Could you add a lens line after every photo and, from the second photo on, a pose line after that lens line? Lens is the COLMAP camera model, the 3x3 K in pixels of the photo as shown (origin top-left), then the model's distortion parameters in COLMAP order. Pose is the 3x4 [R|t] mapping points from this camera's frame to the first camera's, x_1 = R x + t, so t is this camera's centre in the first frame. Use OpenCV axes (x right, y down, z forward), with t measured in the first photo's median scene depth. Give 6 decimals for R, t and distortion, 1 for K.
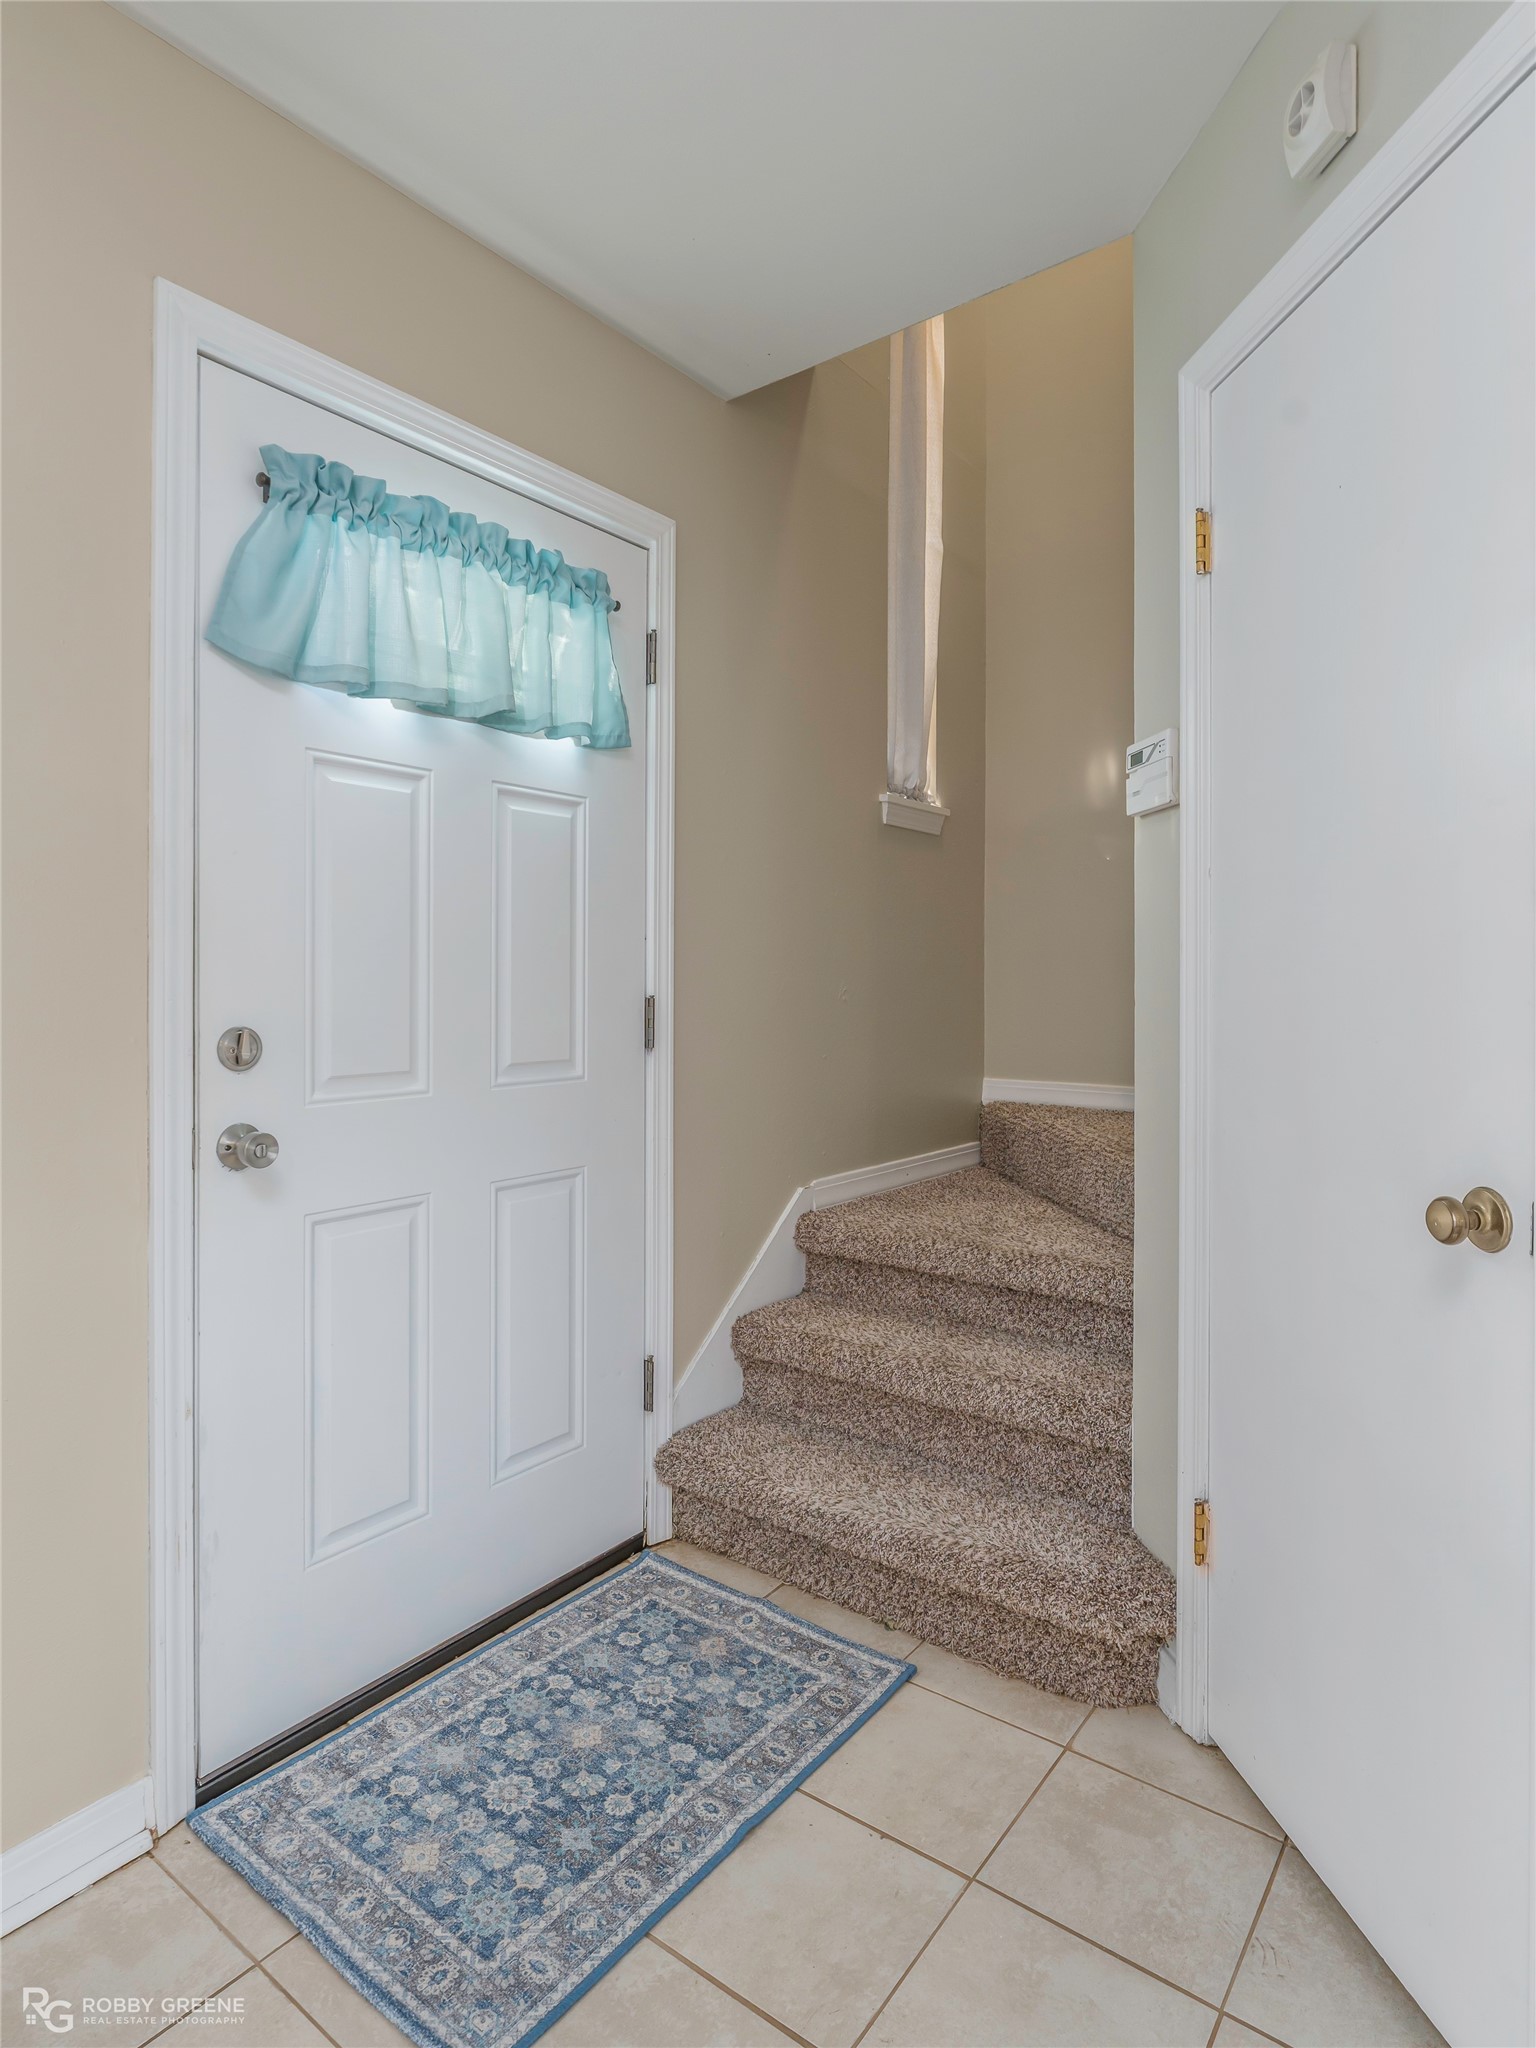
lens RADIAL K [[1116.1, 0, 761.9], [0, 1116.1, 1015.0], [0, 0, 1]] dist [0.003371, 0.000651]
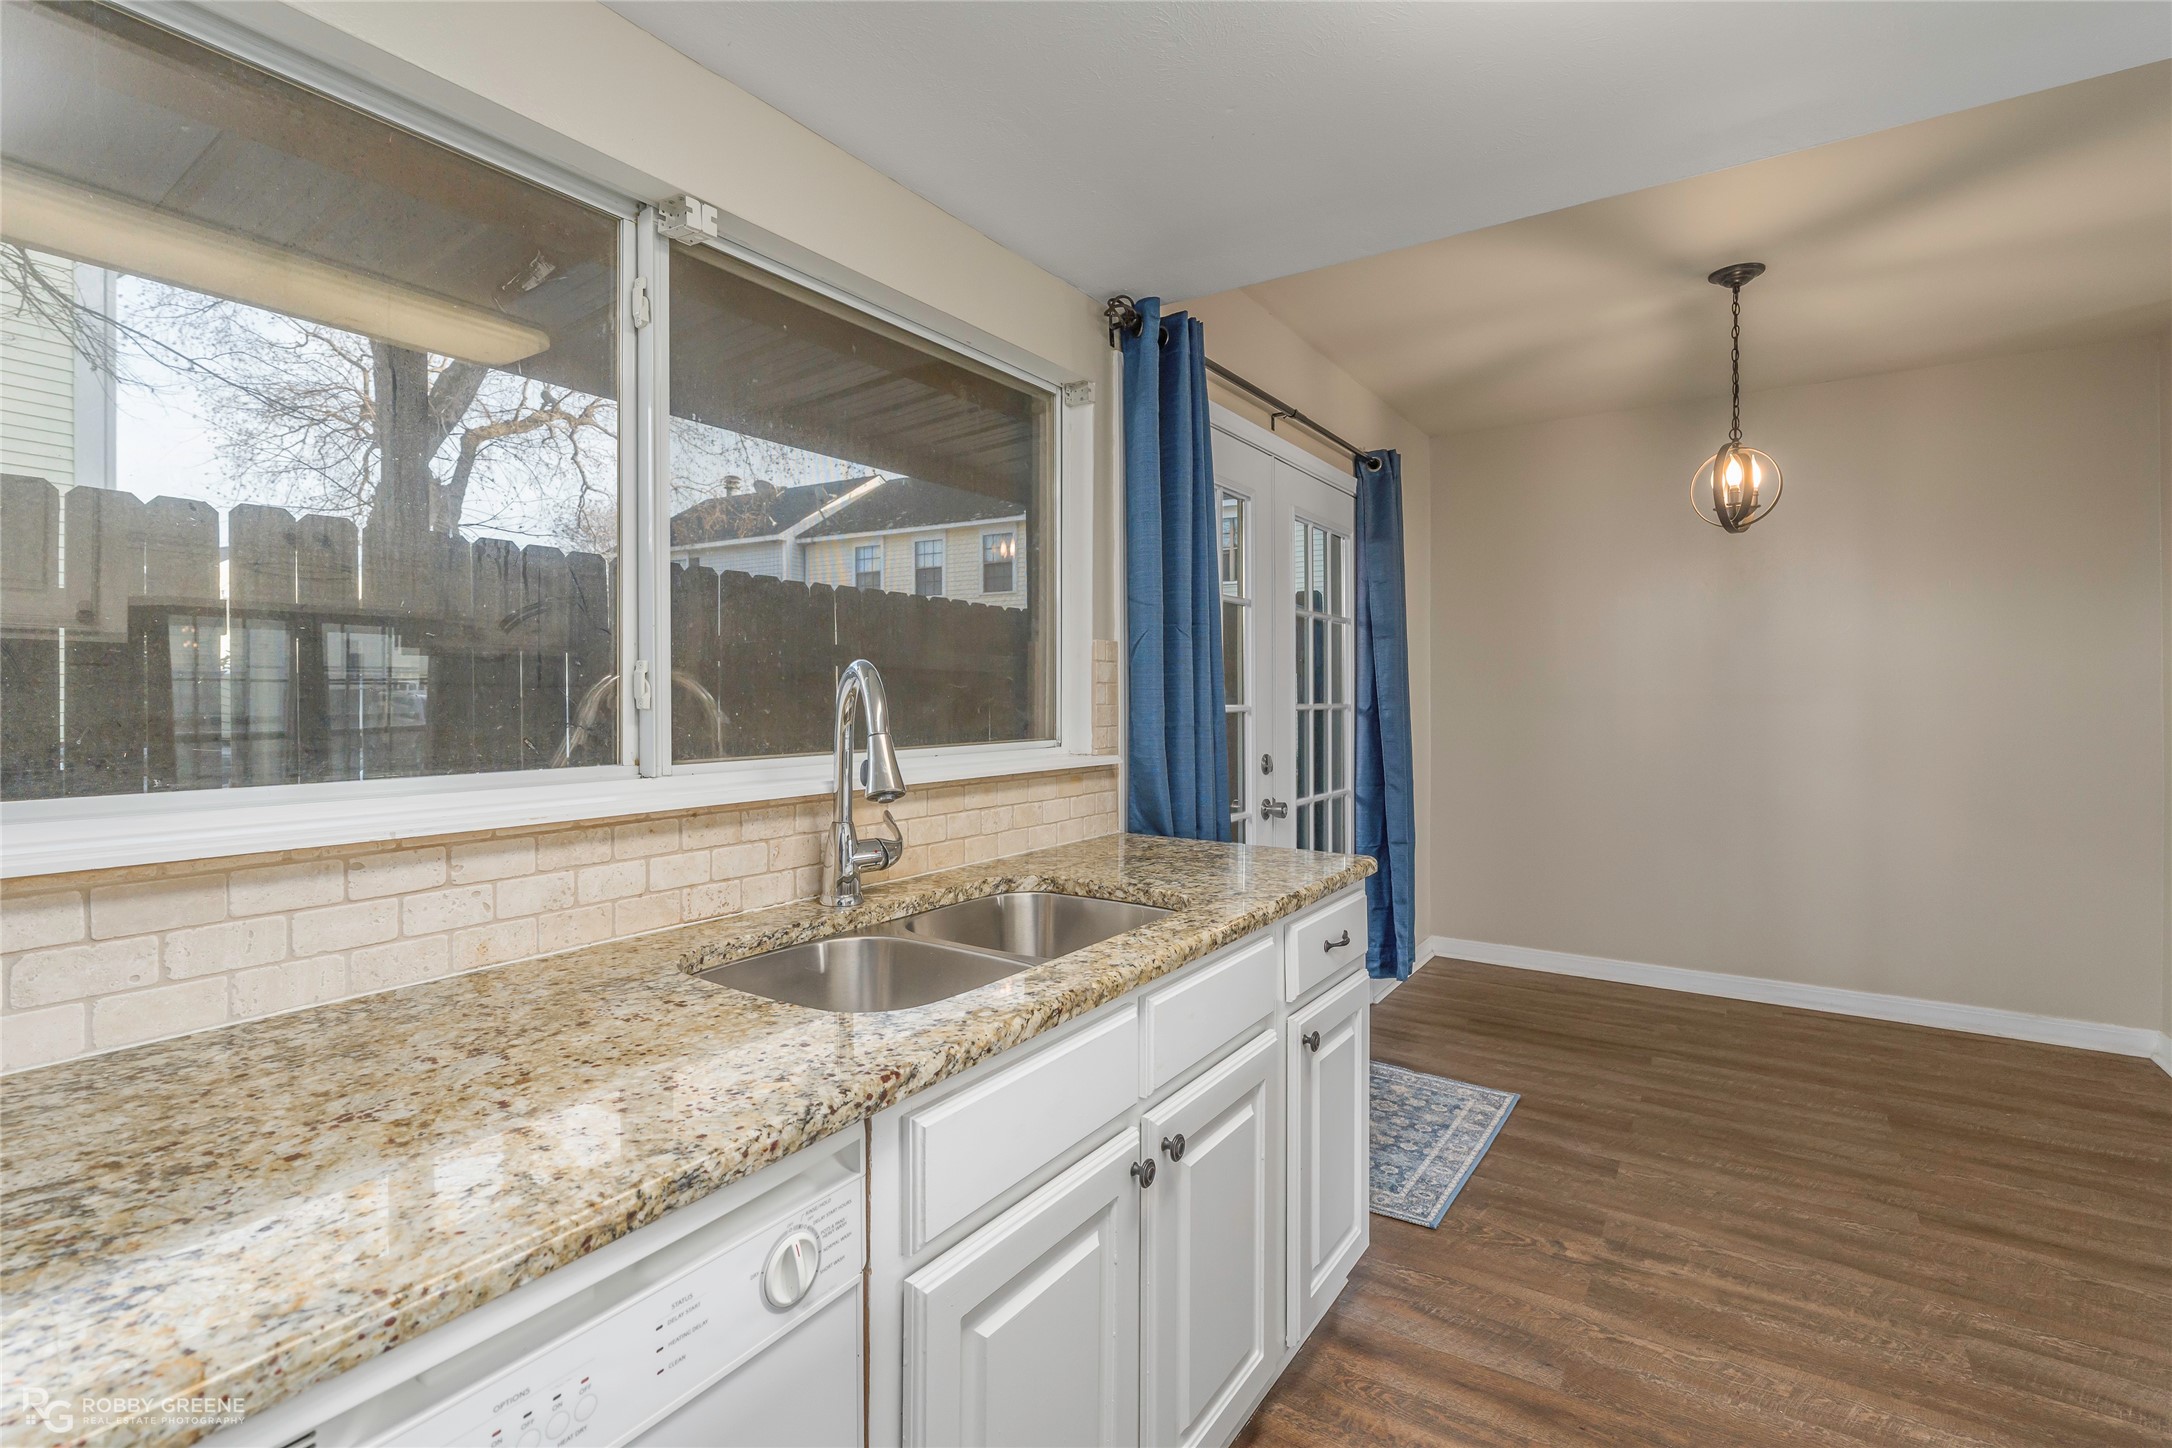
lens RADIAL K [[990.0, 0, 1082.6], [0, 990.0, 700.4], [0, 0, 1]] dist [-0.006732, 0.001905]
pose [[-0.998794, -0.007791, -0.048483, 0.420392], [-0.010379, 0.998522, 0.053356, -0.147774], [0.047996, 0.053794, -0.997398, 2.678304]]
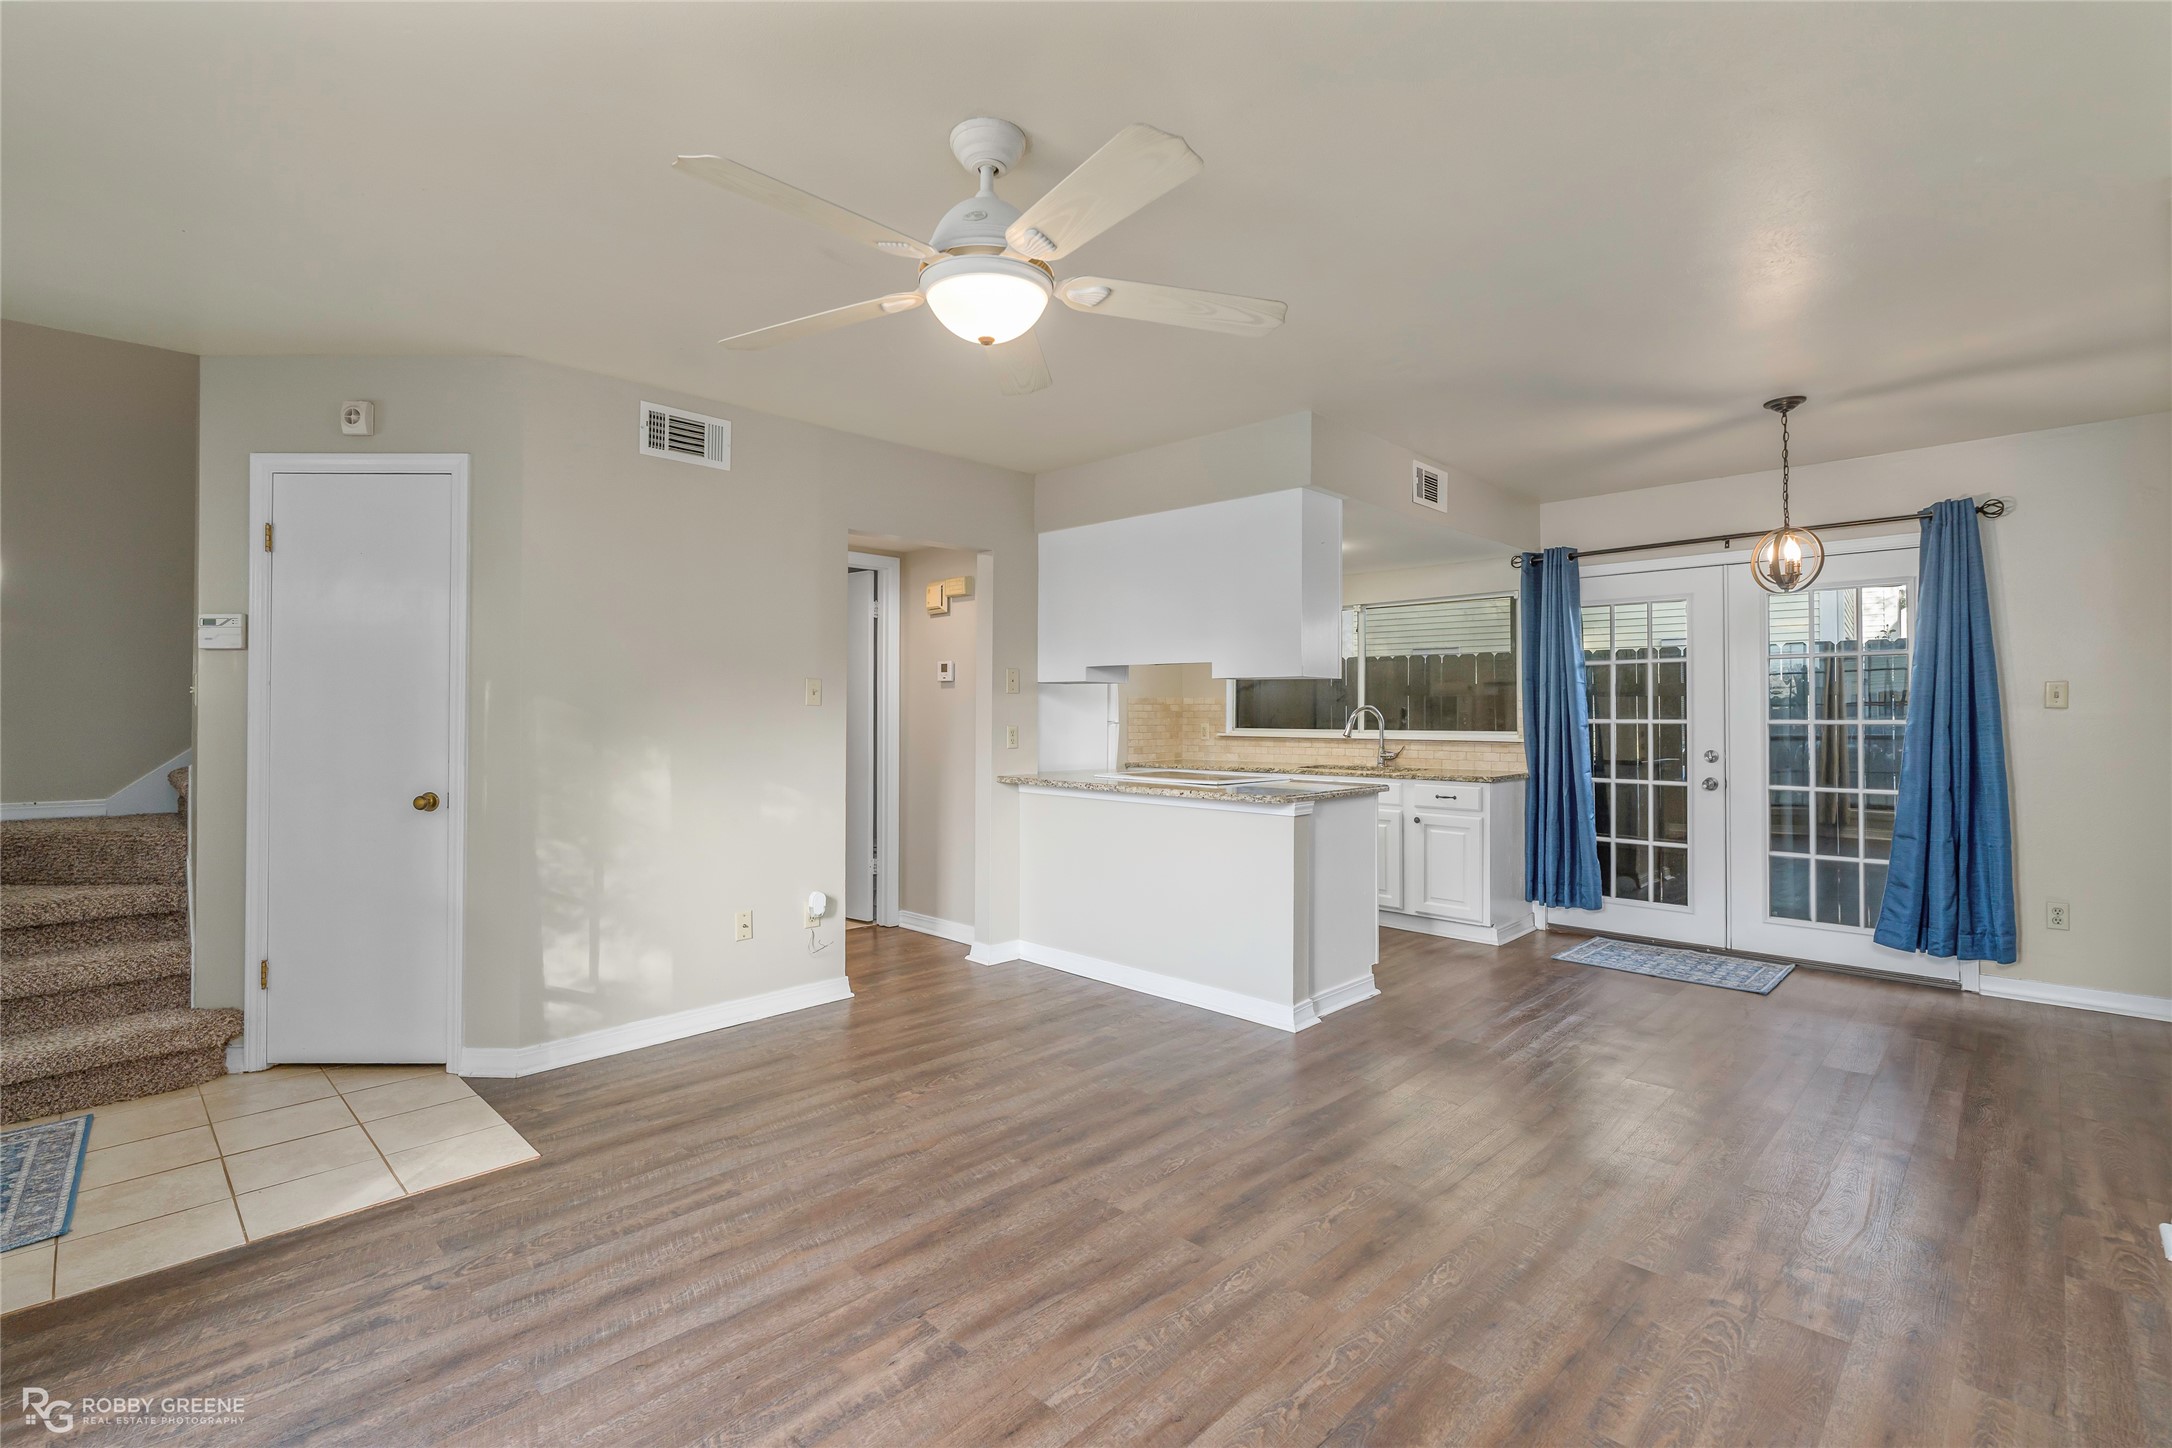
lens RADIAL K [[990.0, 0, 1078.9], [0, 990.0, 707.0], [0, 0, 1]] dist [-0.006732, 0.001905]
pose [[0.138515, -0.000479, 0.990360, -3.328776], [0.050034, 0.998726, -0.006515, -0.161114], [-0.989096, 0.050455, 0.138363, 2.338482]]
